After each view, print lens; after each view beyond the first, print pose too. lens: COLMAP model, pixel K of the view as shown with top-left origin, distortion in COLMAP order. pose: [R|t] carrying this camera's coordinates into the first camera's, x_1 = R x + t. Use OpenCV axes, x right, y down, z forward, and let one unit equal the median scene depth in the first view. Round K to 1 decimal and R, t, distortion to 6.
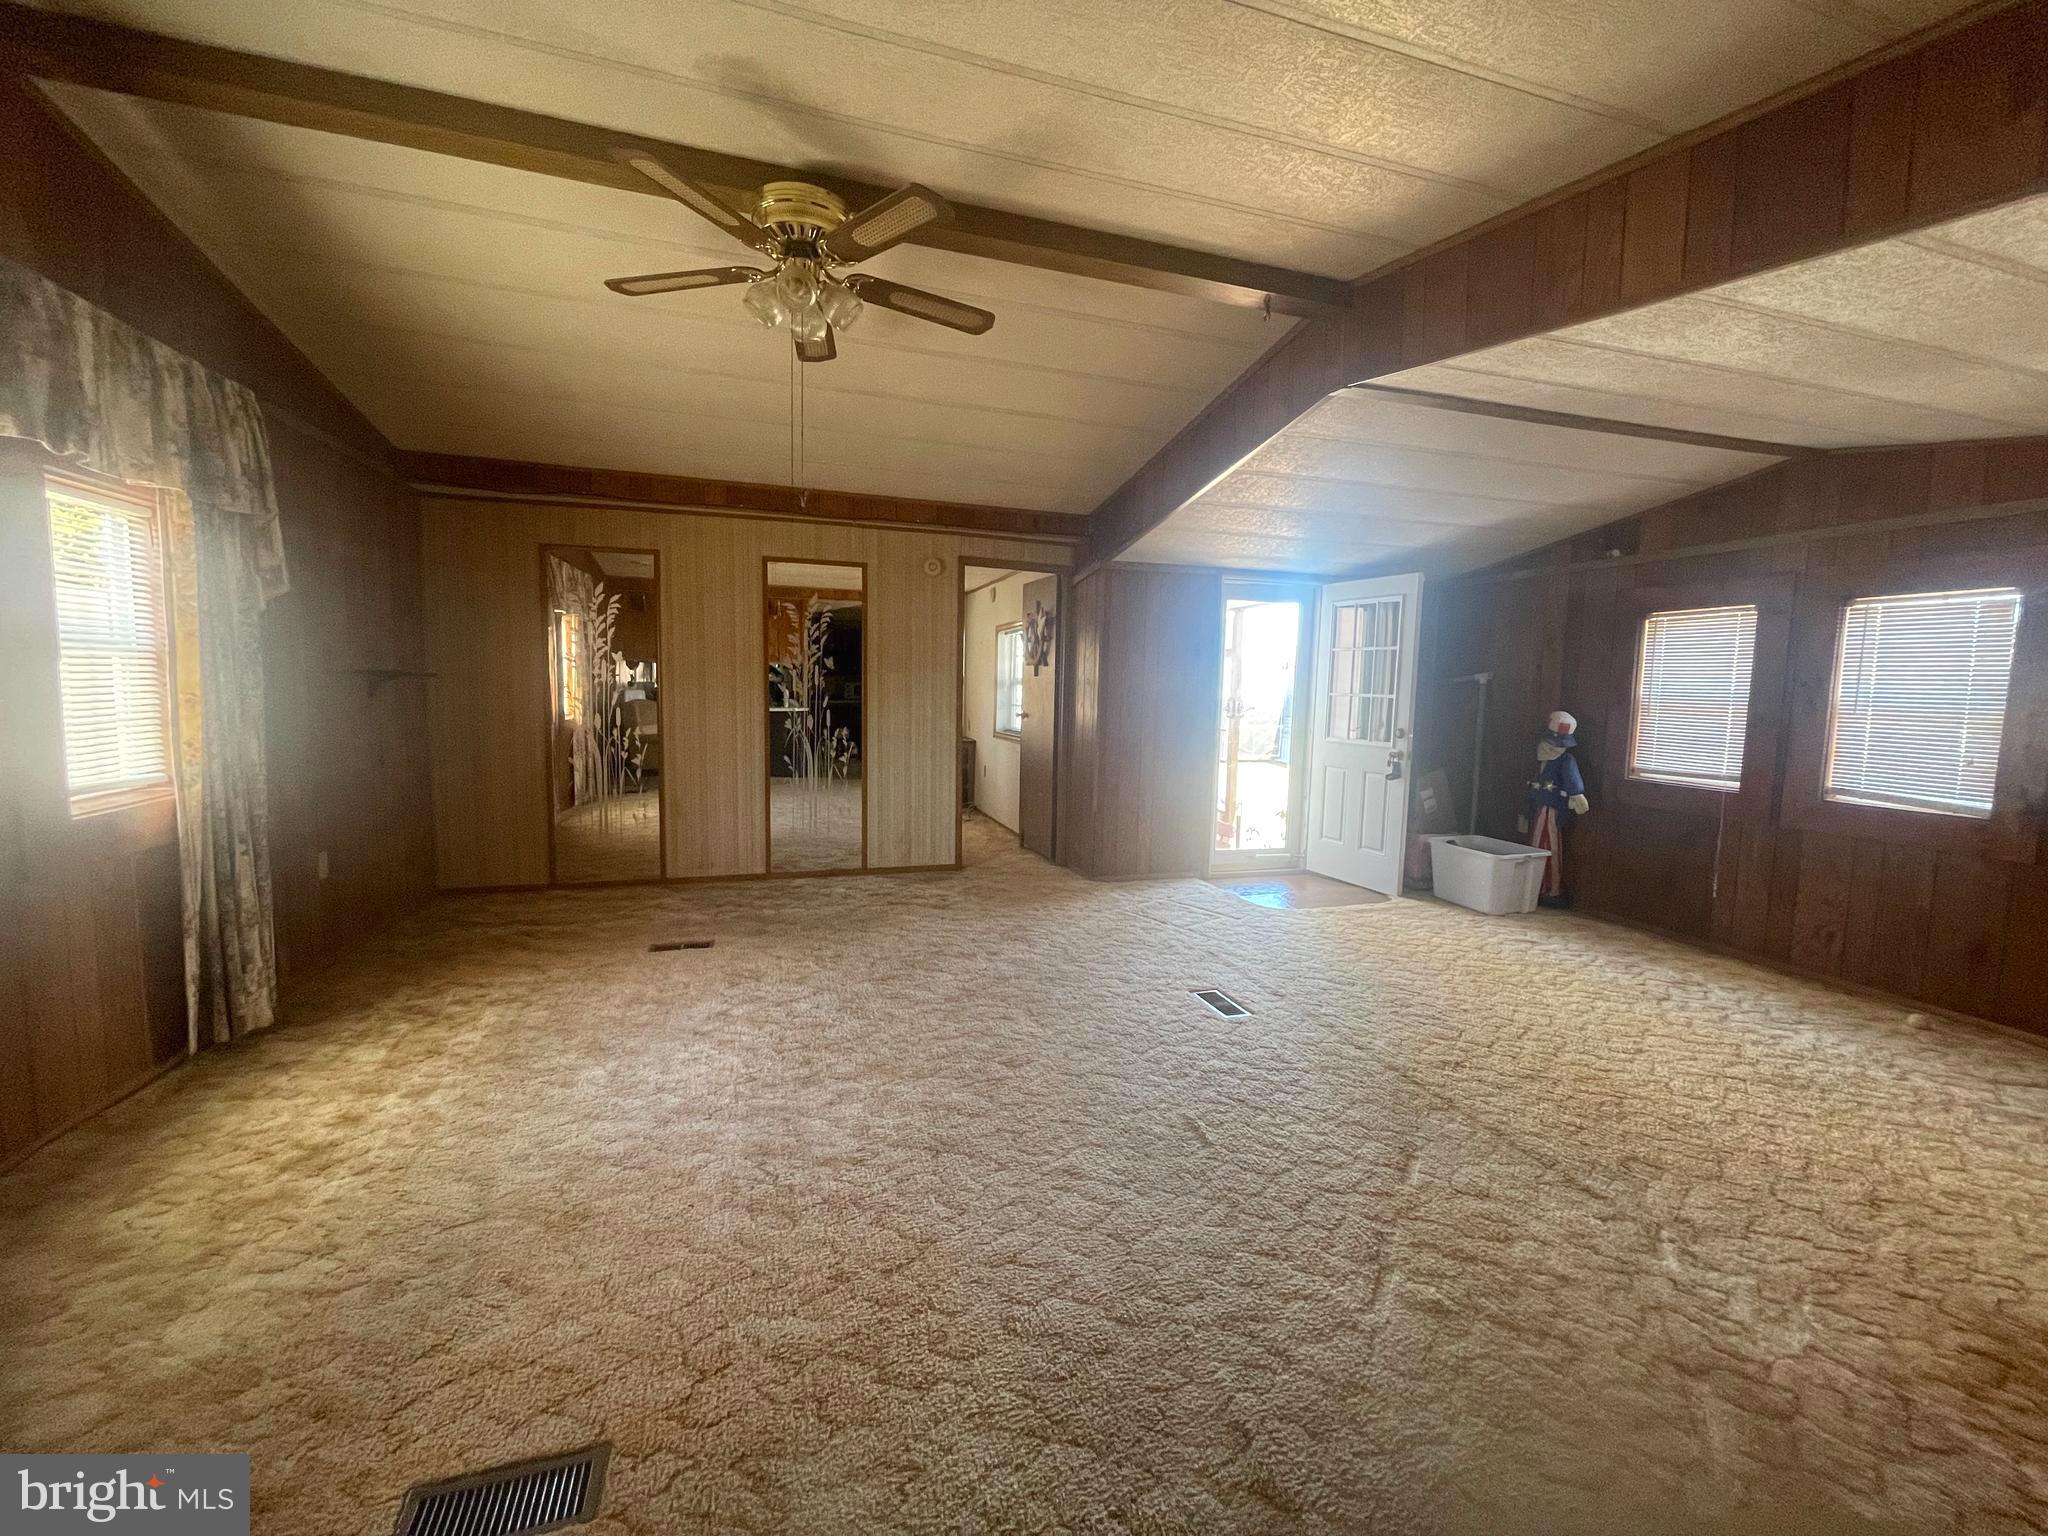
lens RADIAL K [[830.8, 0, 1029.3], [0, 830.8, 755.8], [0, 0, 1]] dist [0.000661, 0.000080]
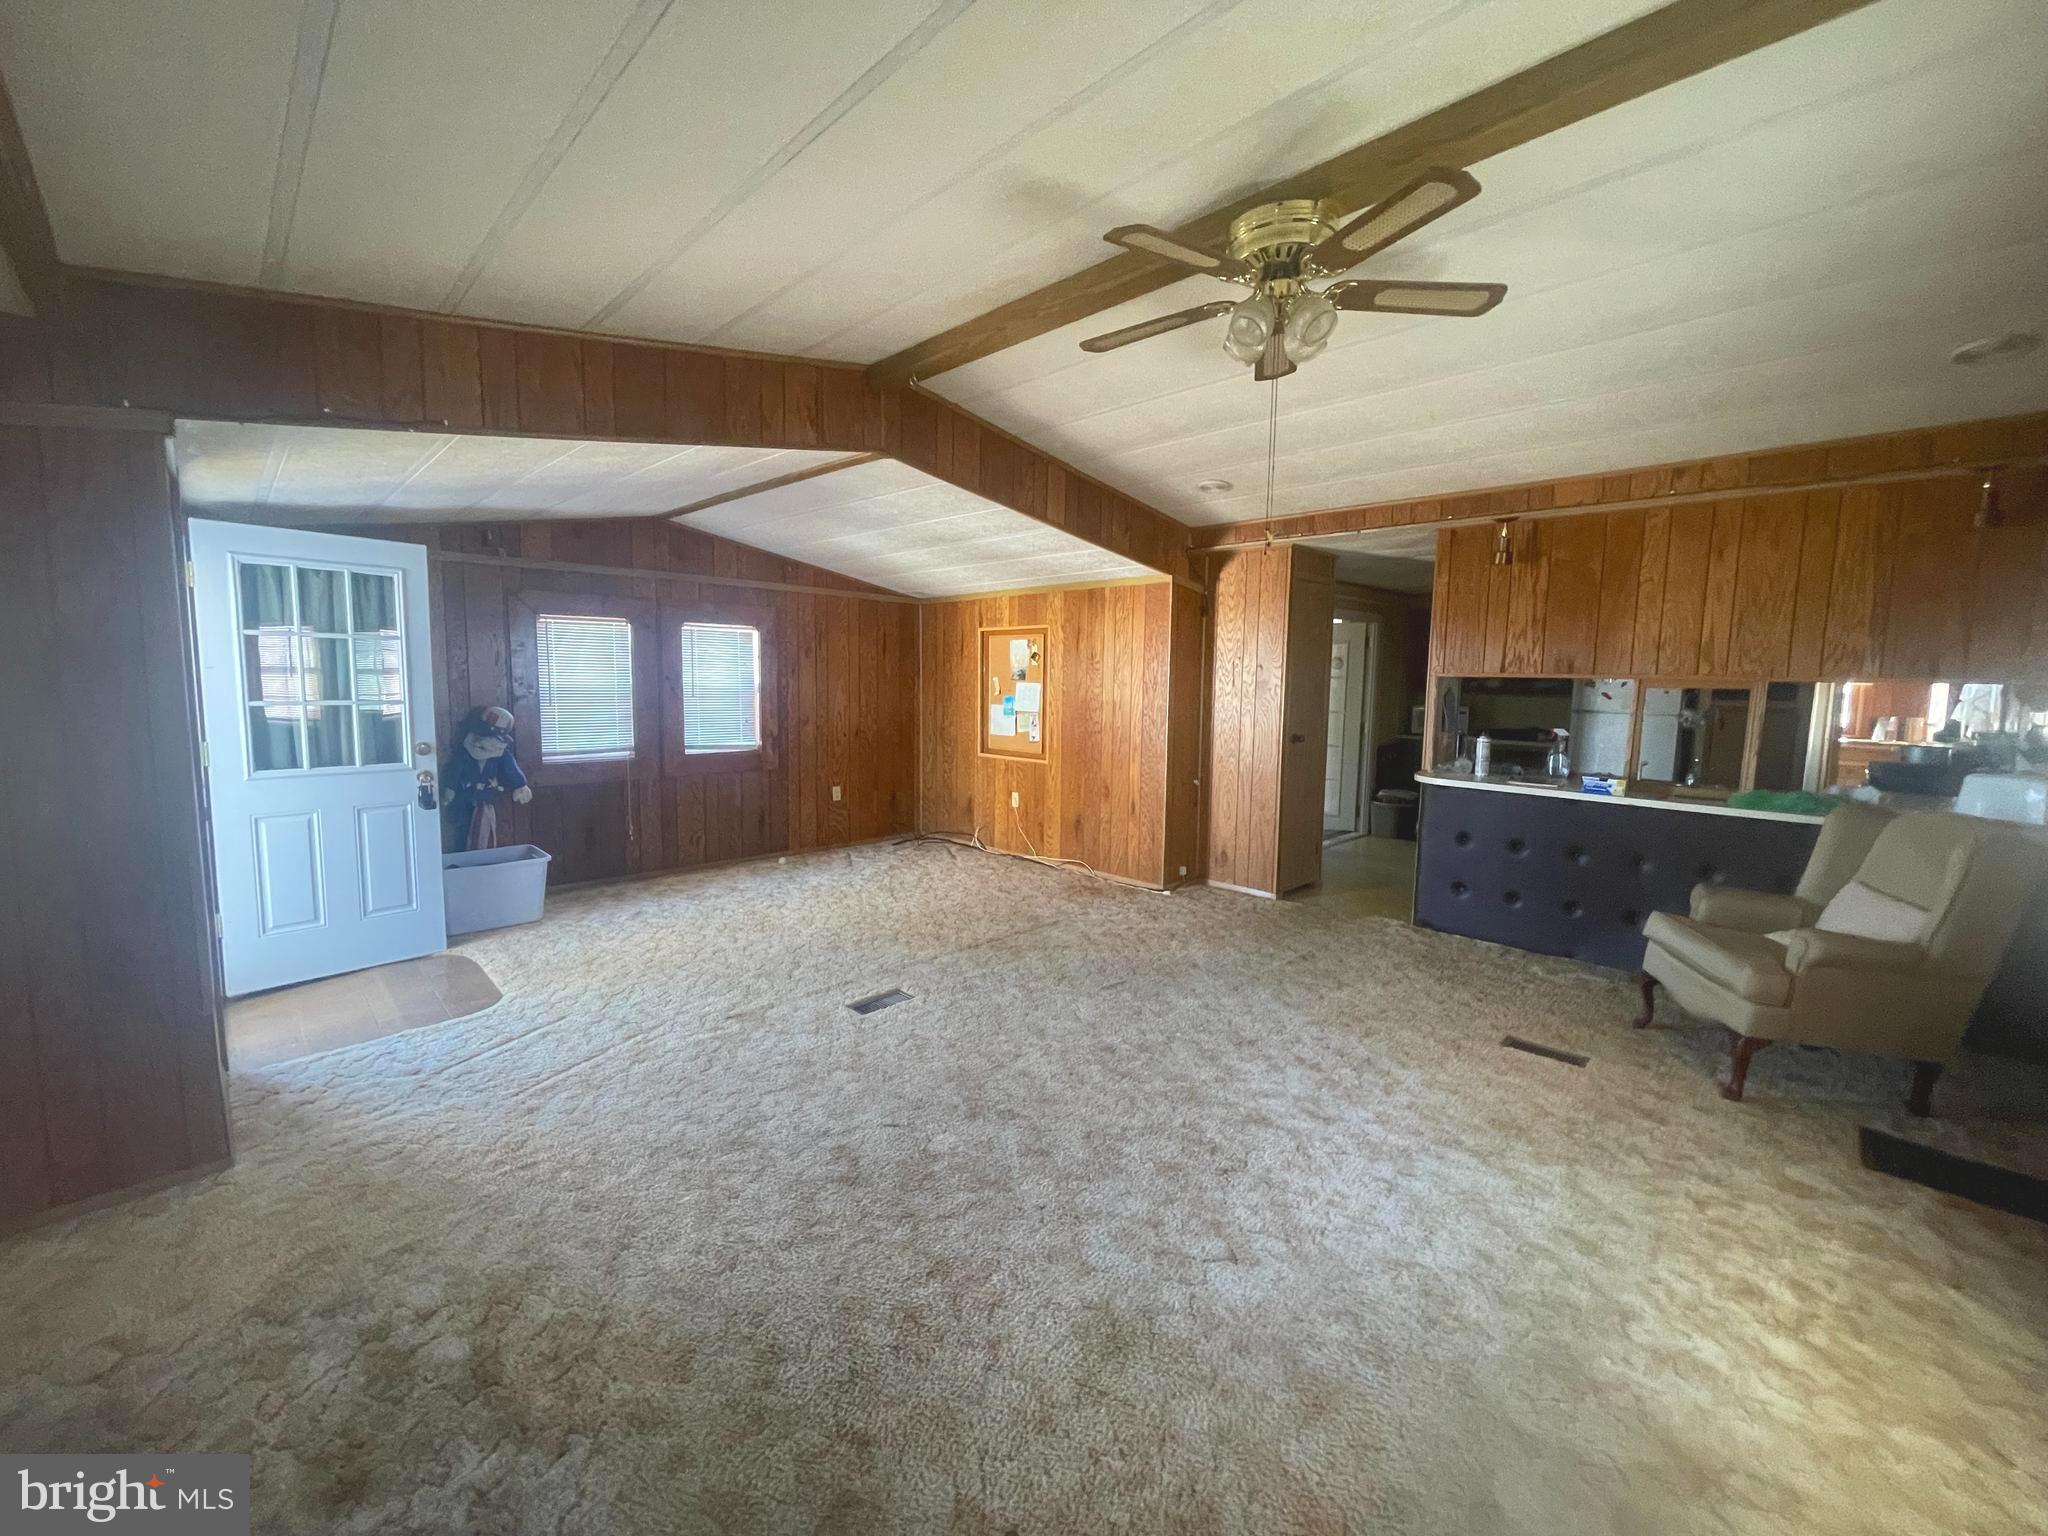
lens RADIAL K [[830.8, 0, 1029.3], [0, 830.8, 755.8], [0, 0, 1]] dist [0.000661, 0.000080]
pose [[-0.464488, -0.118417, 0.877626, -0.777833], [0.052618, 0.985578, 0.160831, -0.179392], [-0.884015, 0.120883, -0.451559, 1.318060]]
